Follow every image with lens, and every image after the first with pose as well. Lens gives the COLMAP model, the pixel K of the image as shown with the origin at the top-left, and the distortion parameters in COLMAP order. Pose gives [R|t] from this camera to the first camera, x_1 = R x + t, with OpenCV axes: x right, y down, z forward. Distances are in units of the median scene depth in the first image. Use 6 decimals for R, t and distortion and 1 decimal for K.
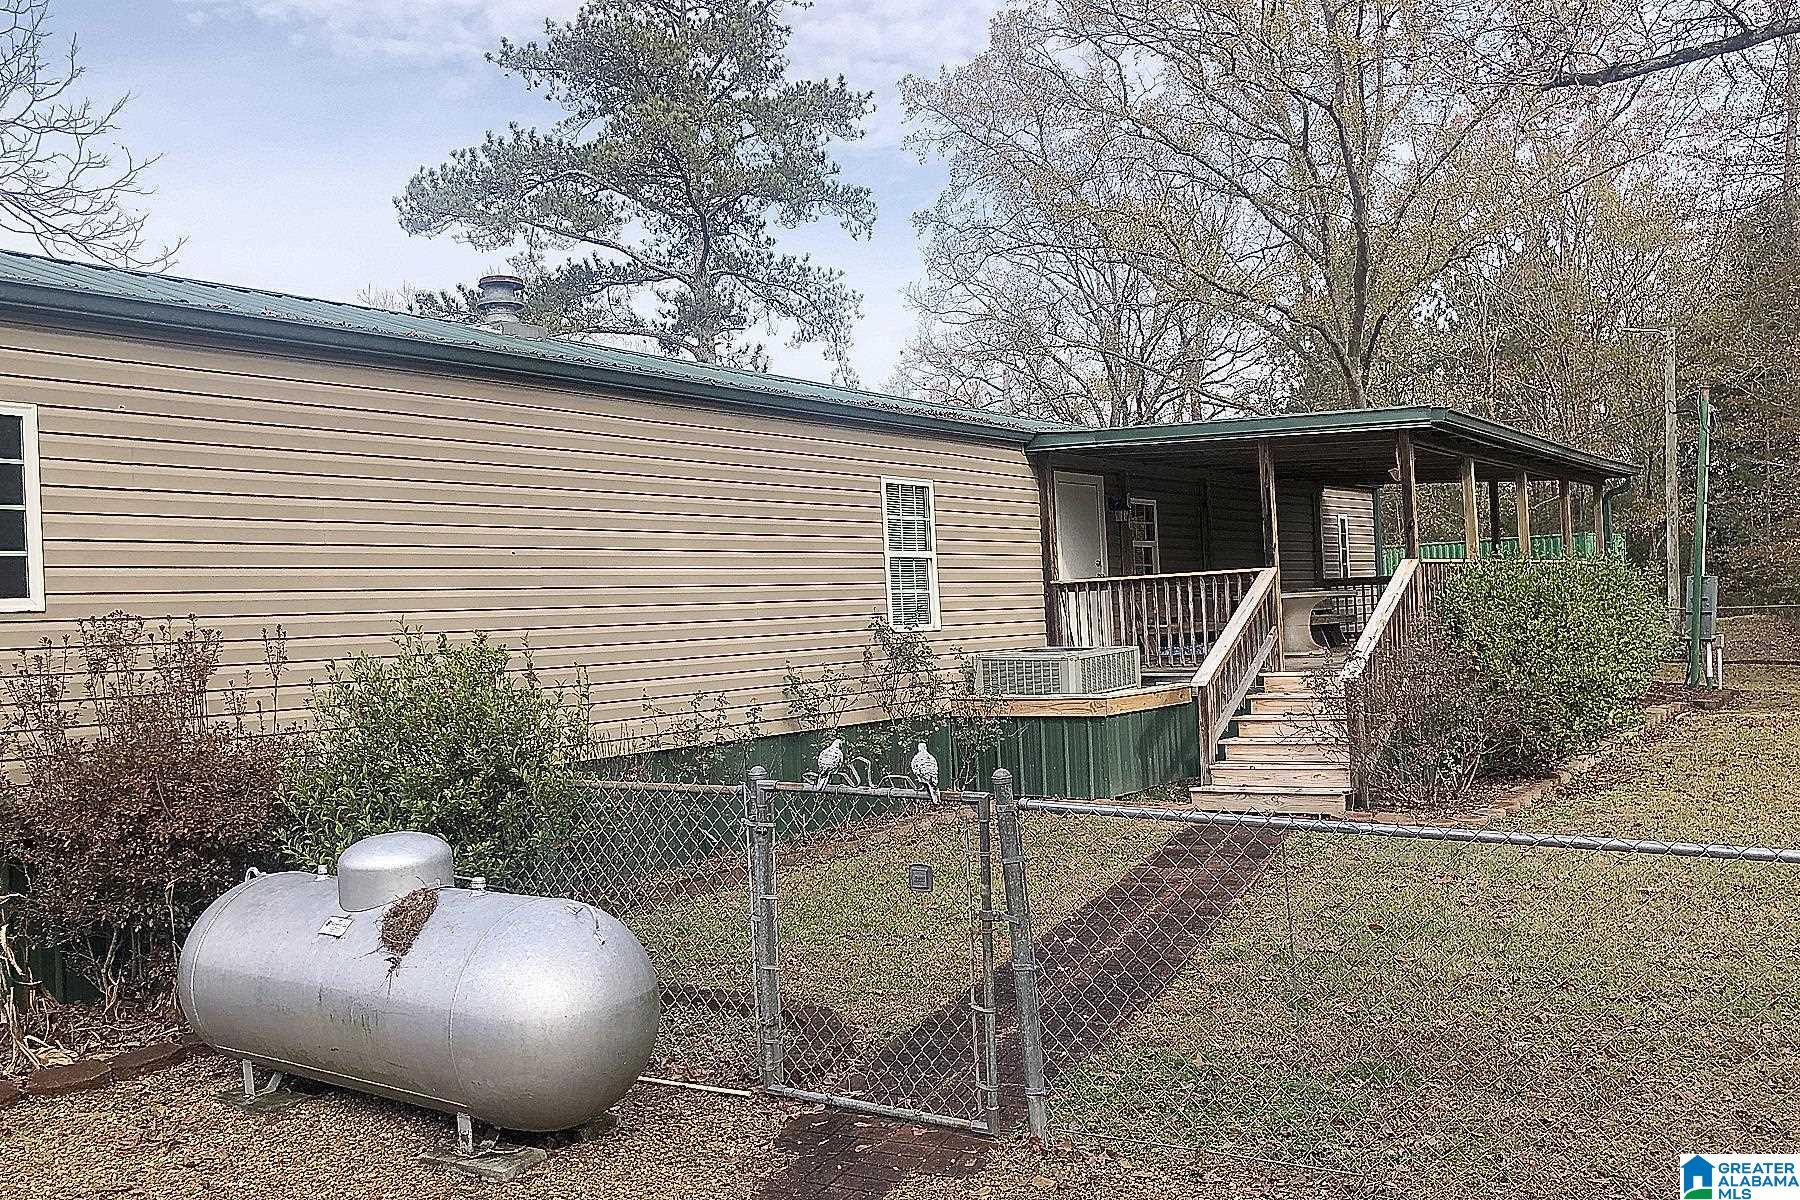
lens RADIAL K [[1457.8, 0, 900.0], [0, 1457.8, 600.0], [0, 0, 1]] dist [0.000023, -0.001904]
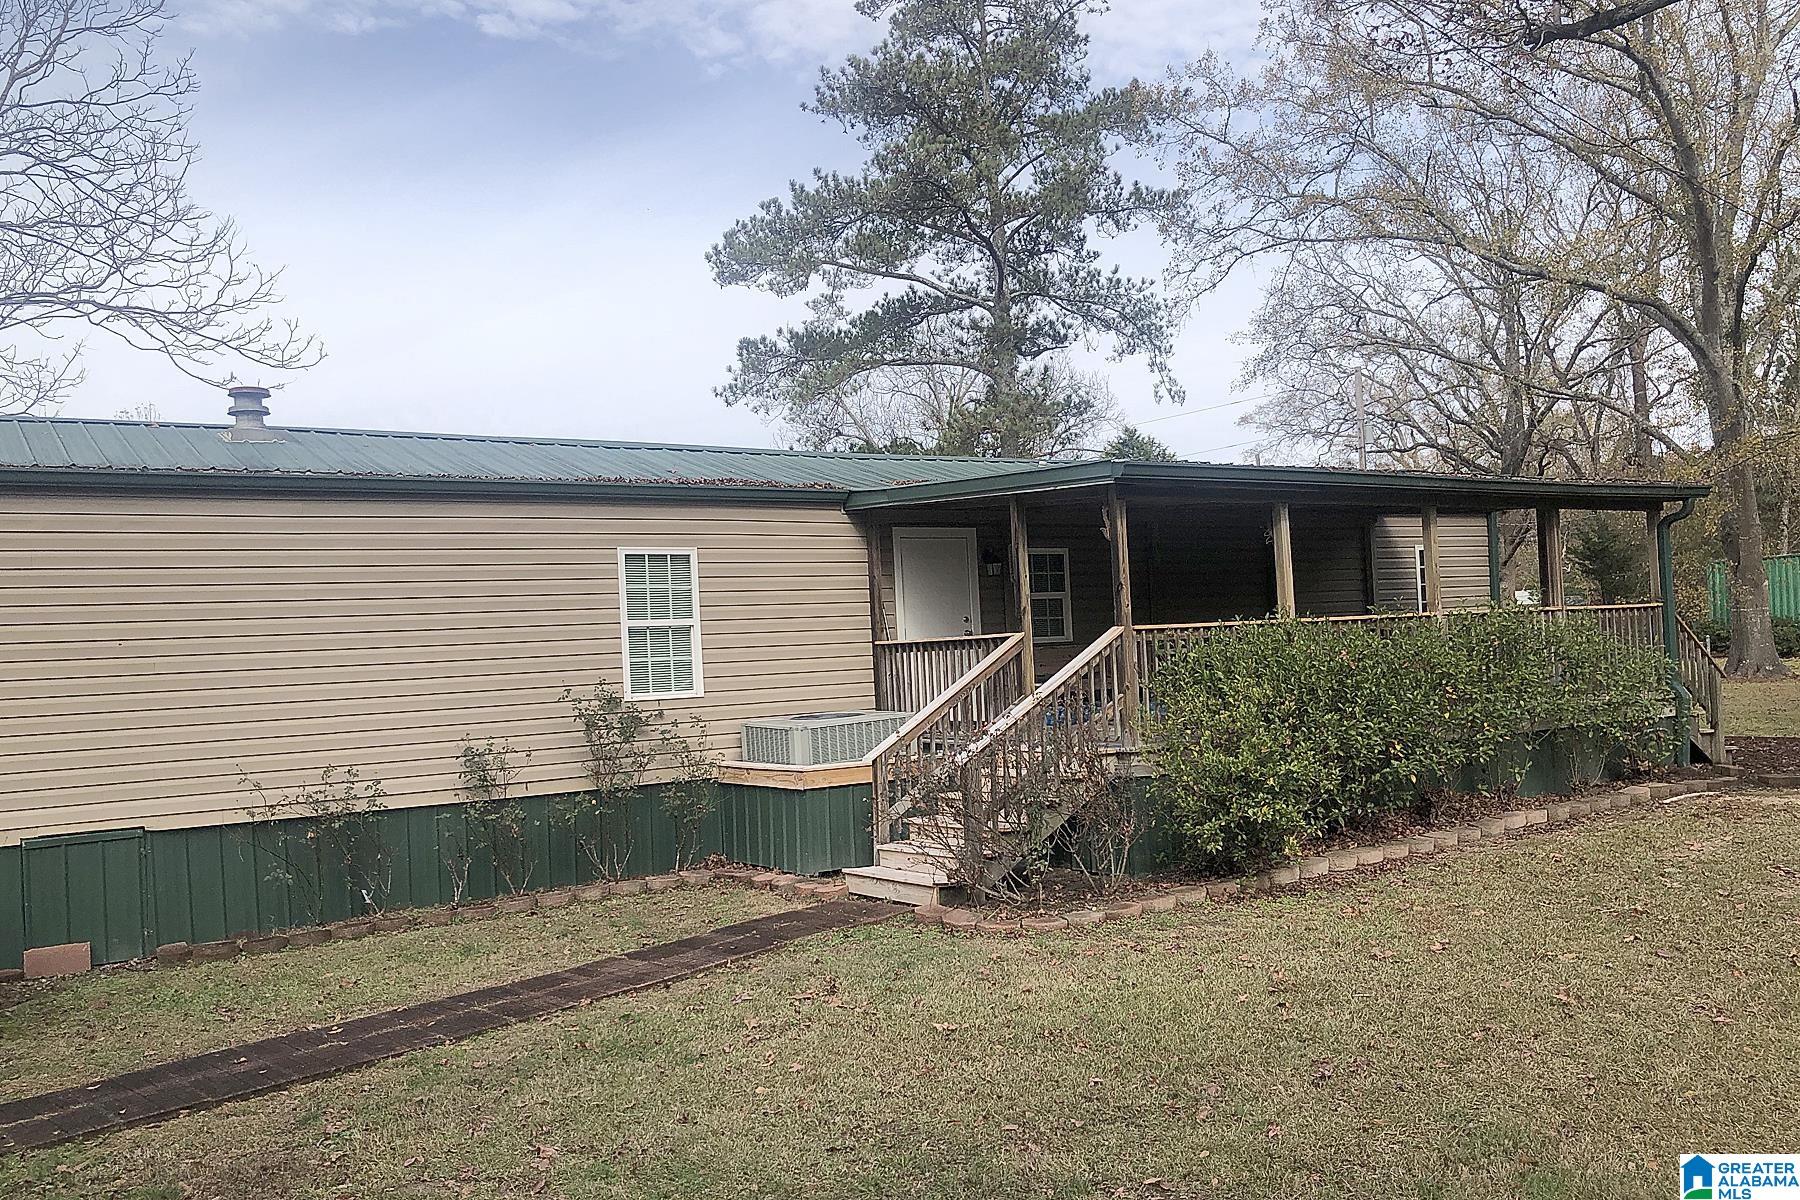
lens RADIAL K [[1482.8, 0, 900.0], [0, 1482.8, 600.0], [0, 0, 1]] dist [0.003709, -0.001846]
pose [[0.932351, -0.012332, -0.361344, 0.170686], [0.011067, 0.999923, -0.005568, -0.012665], [0.361385, 0.001192, 0.932416, 0.032876]]
